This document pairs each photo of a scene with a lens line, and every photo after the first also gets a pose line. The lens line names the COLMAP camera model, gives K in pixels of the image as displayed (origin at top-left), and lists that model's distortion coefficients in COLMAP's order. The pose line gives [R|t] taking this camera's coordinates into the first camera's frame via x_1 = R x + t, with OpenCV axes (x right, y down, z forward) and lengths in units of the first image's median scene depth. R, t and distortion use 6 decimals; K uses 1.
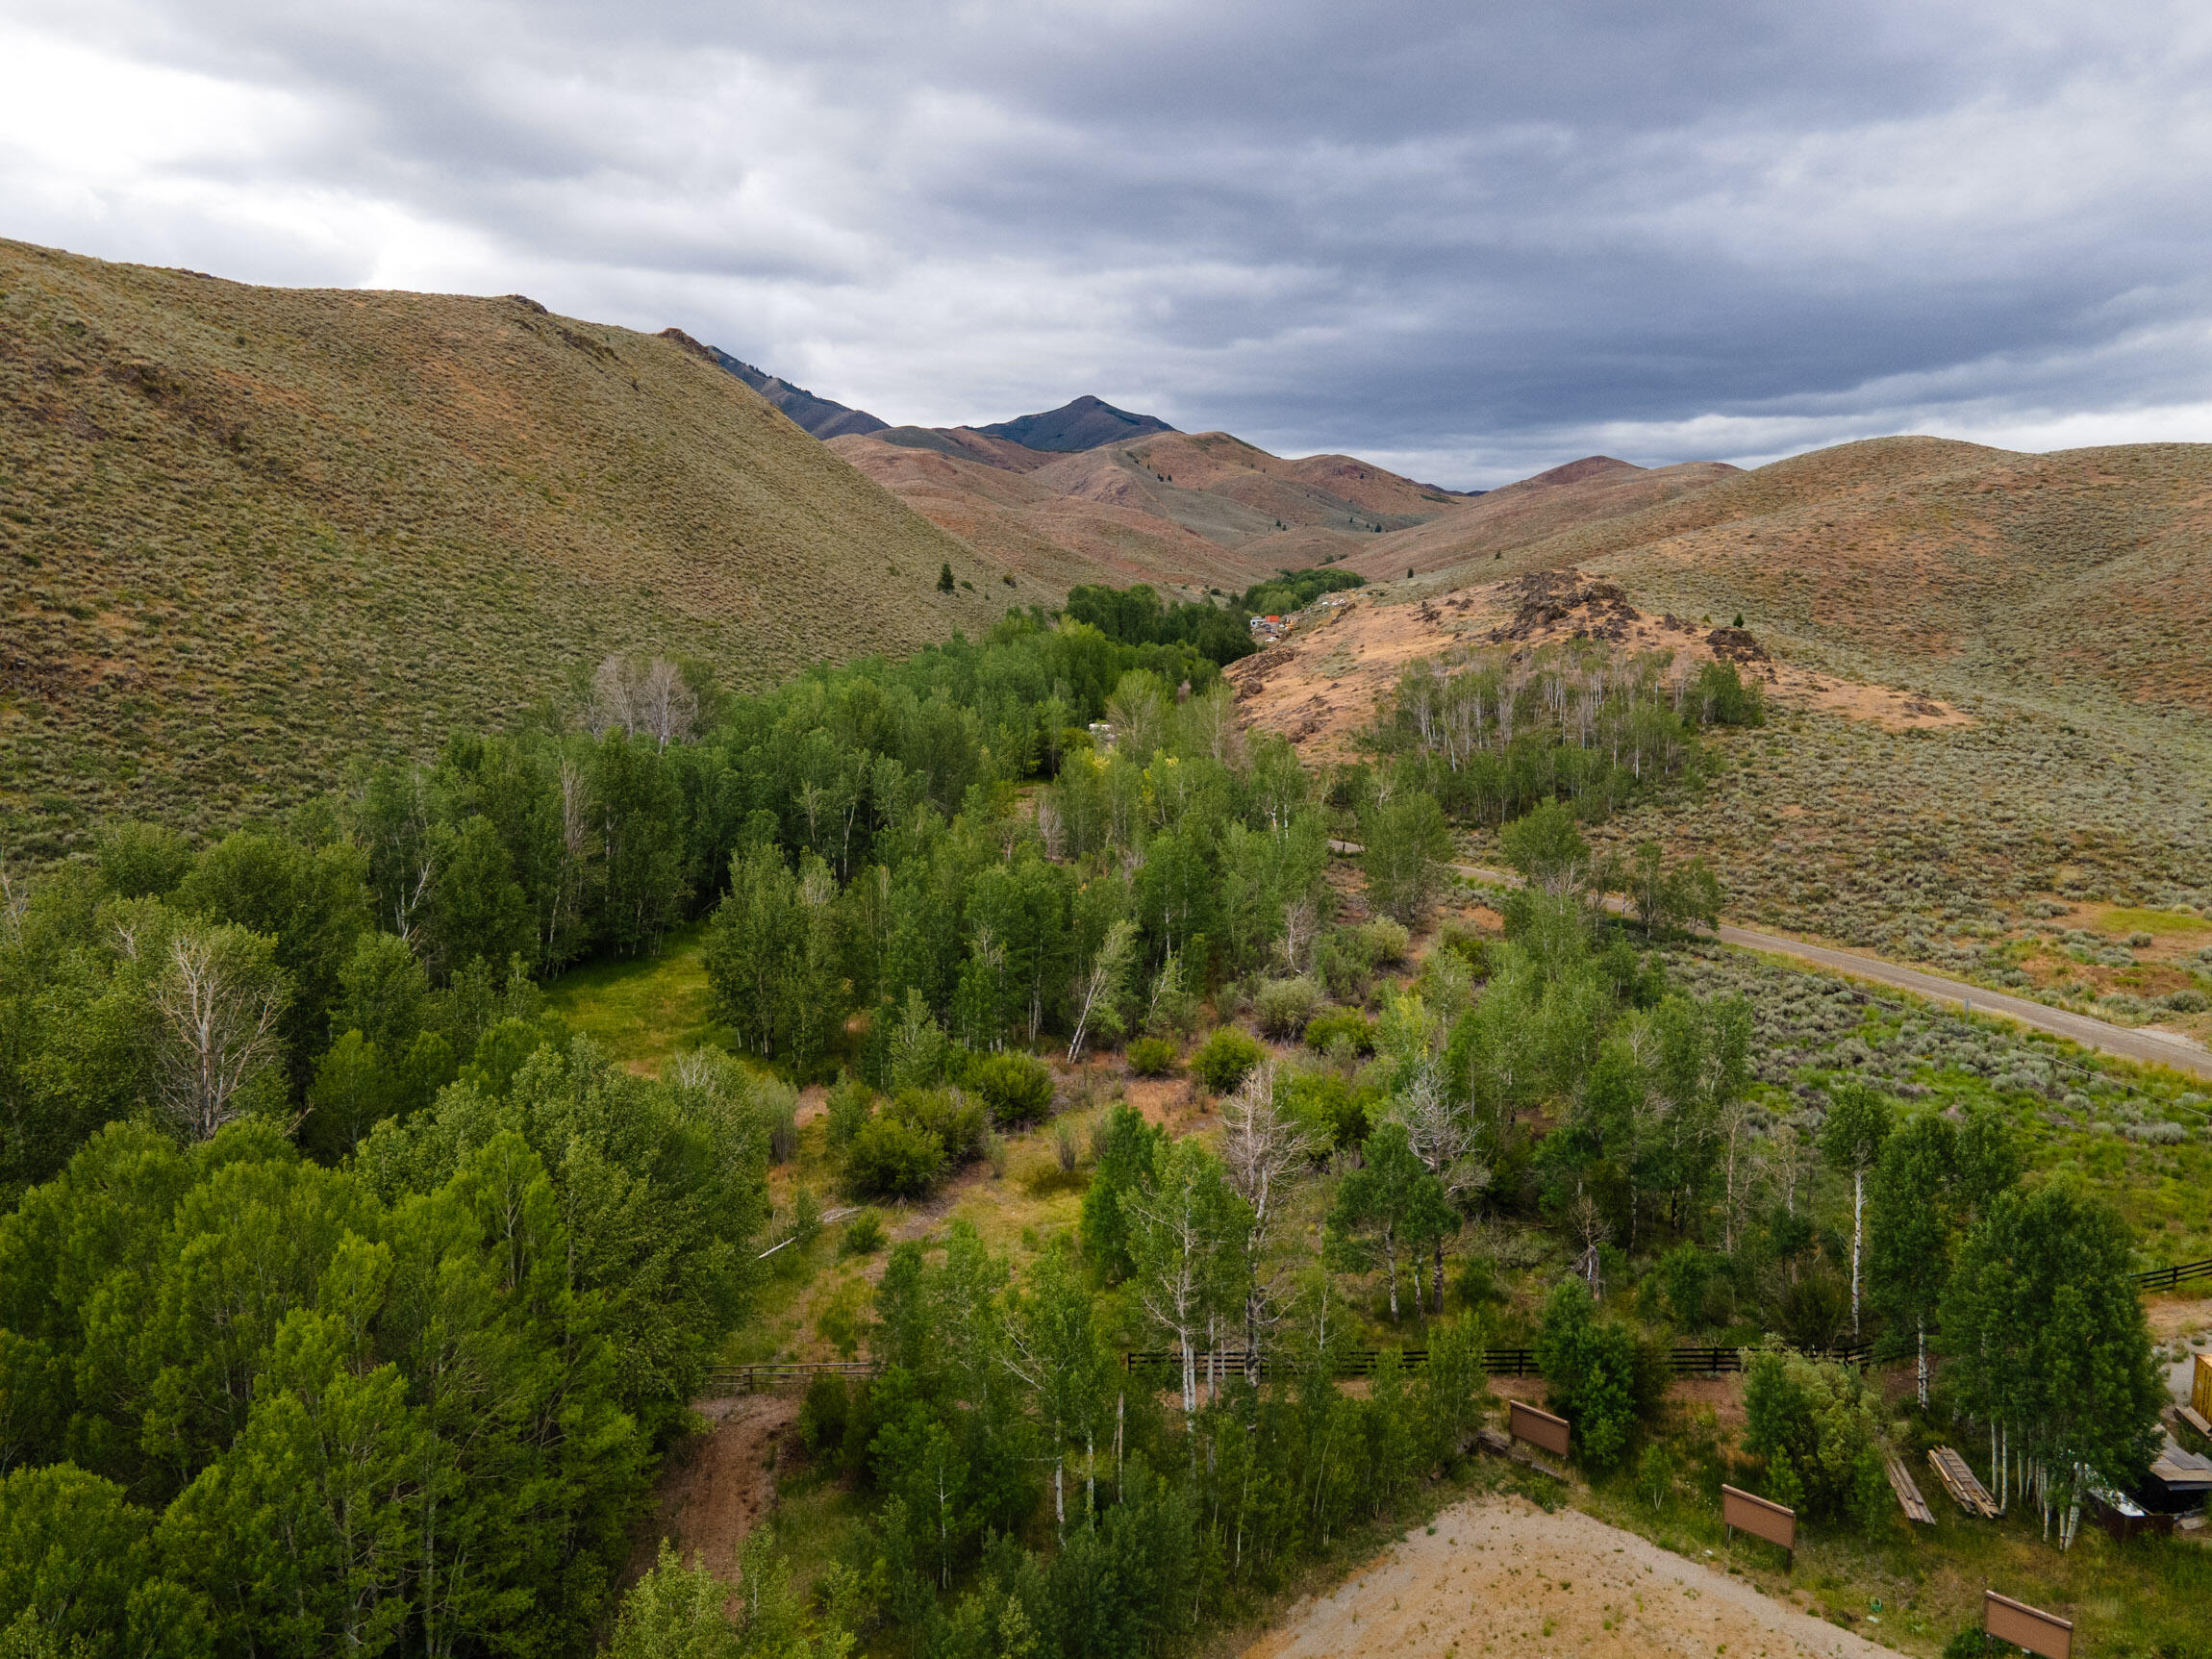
lens RADIAL K [[1610.3, 0, 1113.6], [0, 1610.3, 836.5], [0, 0, 1]] dist [0.029493, 0.030275]
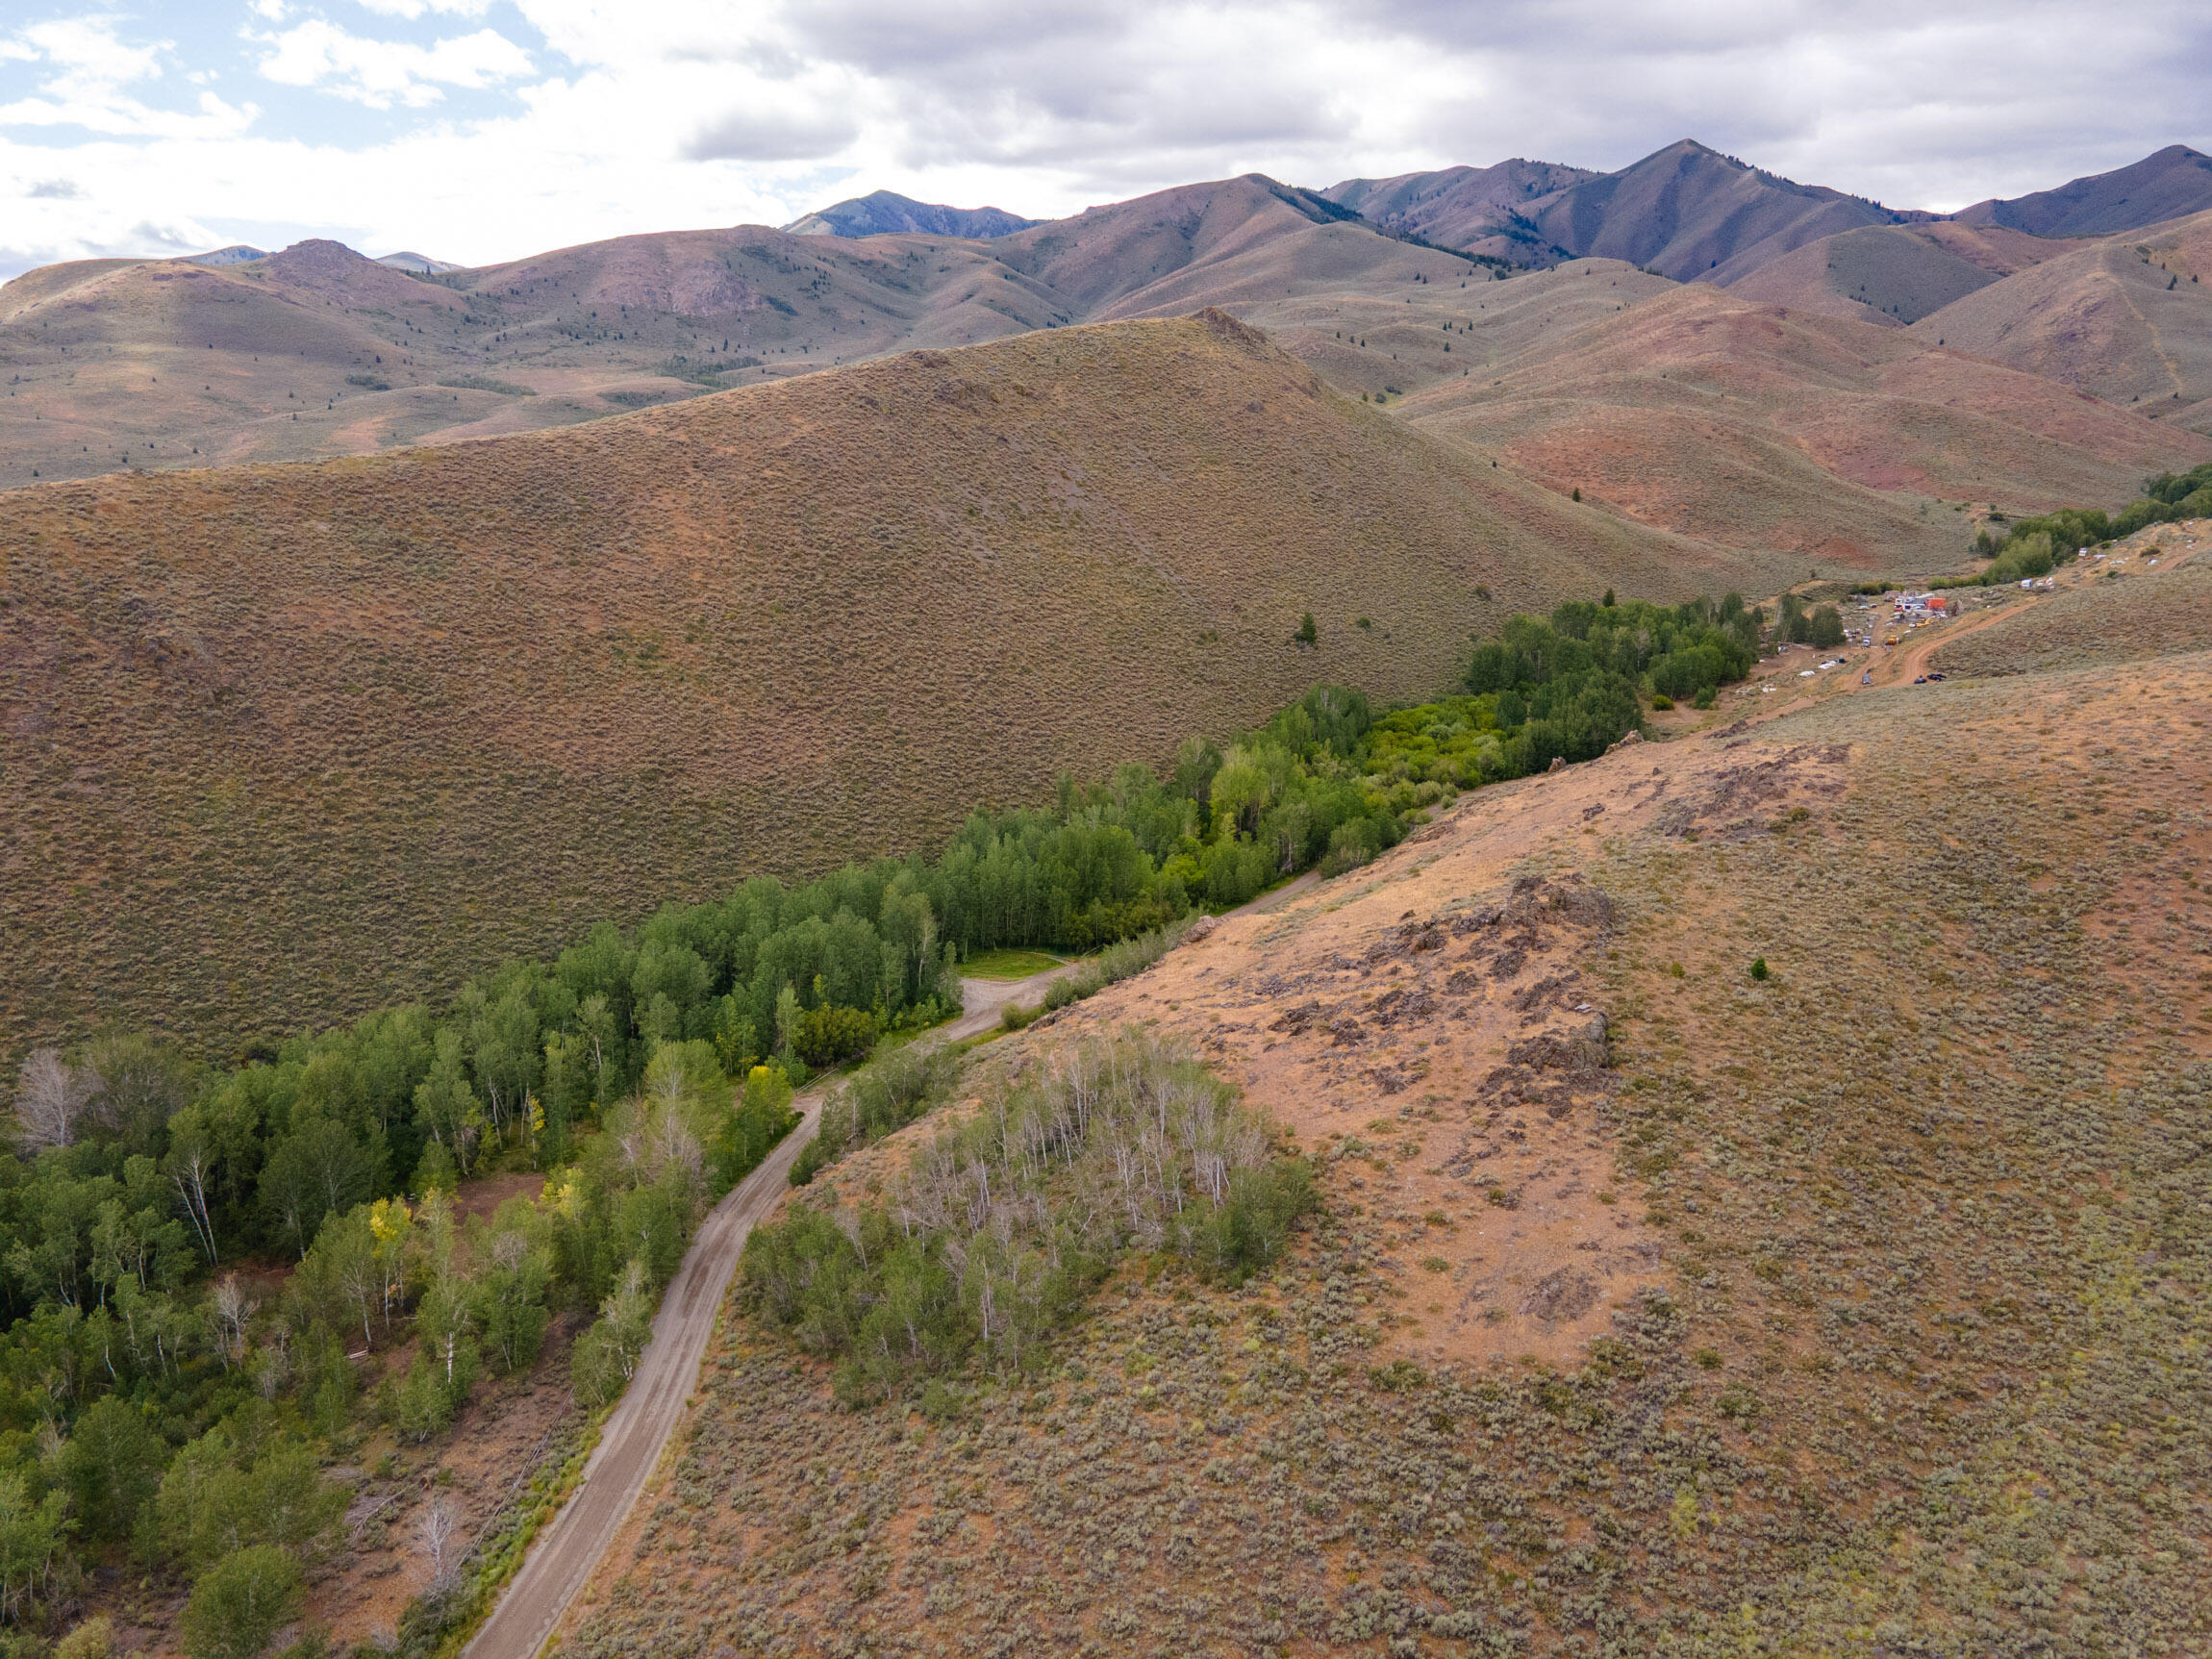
lens RADIAL K [[1610.3, 0, 1112.9], [0, 1610.3, 835.3], [0, 0, 1]] dist [0.029493, 0.030275]
pose [[0.832293, 0.127093, -0.539570, 0.829589], [-0.063071, 0.988753, 0.135609, -0.422227], [0.550737, -0.078835, 0.830948, 0.430344]]
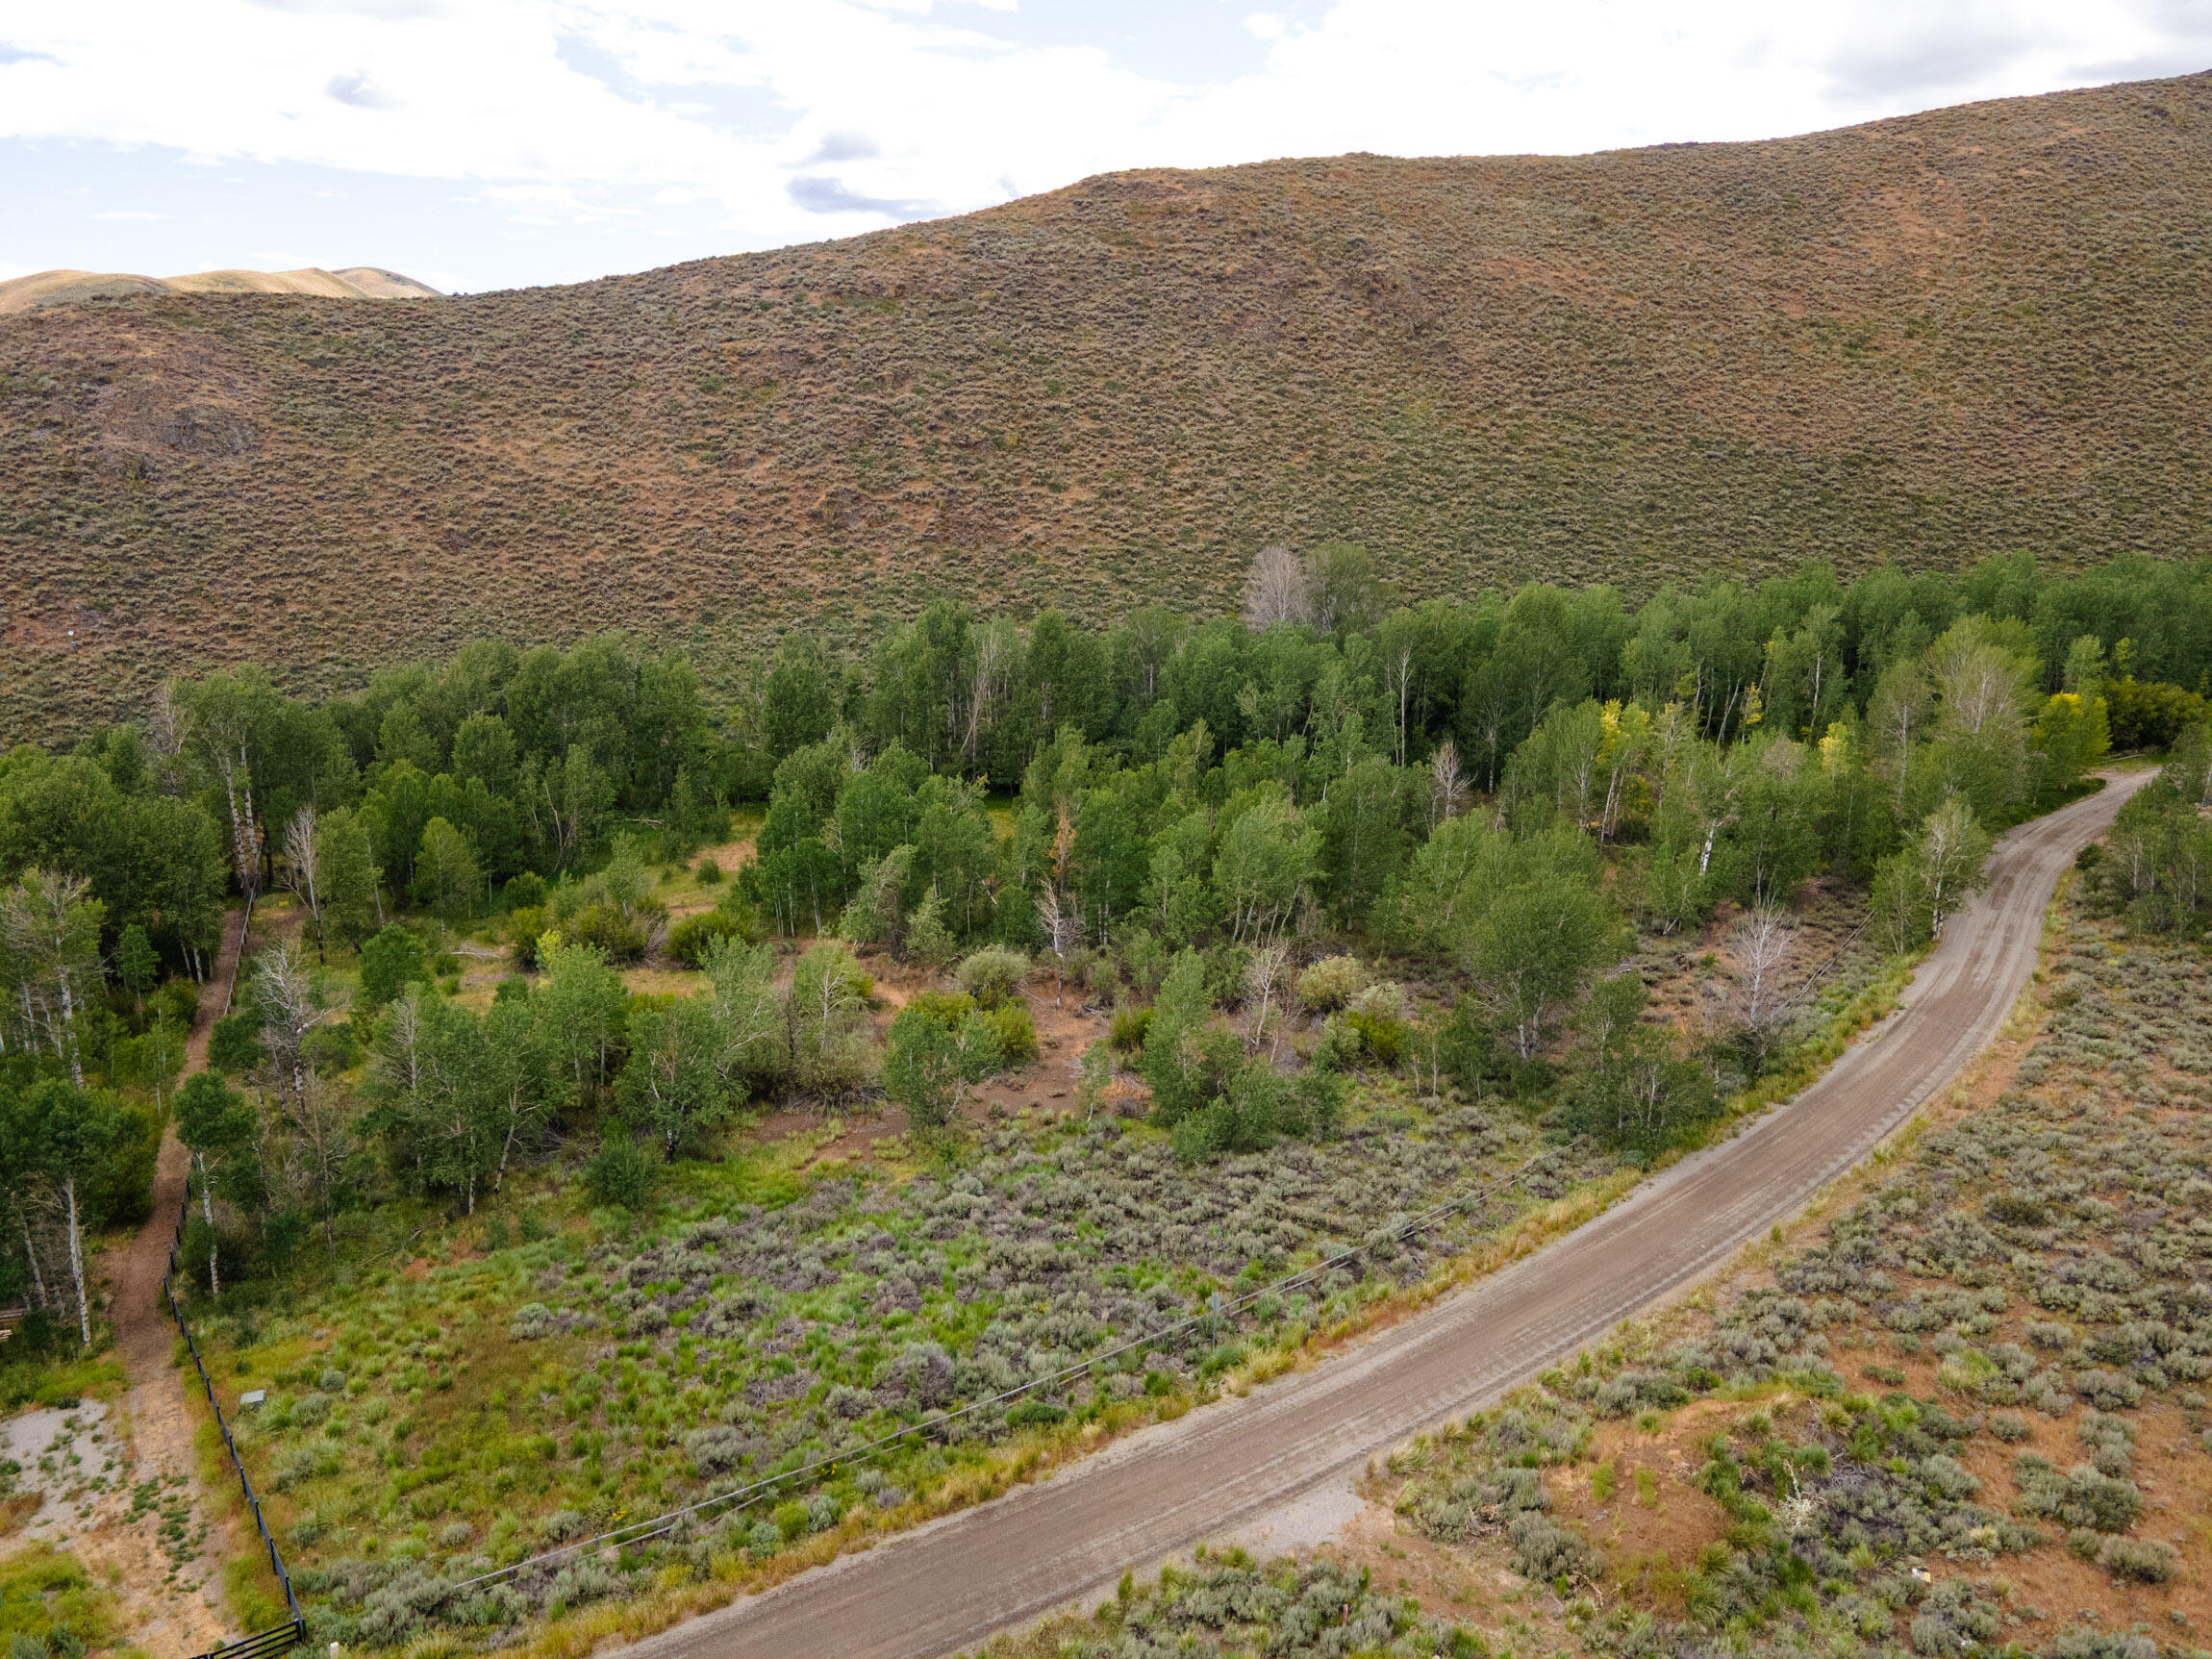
lens RADIAL K [[1610.3, 0, 1113.9], [0, 1610.3, 837.6], [0, 0, 1]] dist [0.029493, 0.030275]
pose [[0.378696, 0.244205, -0.892722, 0.619697], [-0.140774, 0.968537, 0.205228, -0.117240], [0.914753, 0.047953, 0.401159, 0.426773]]
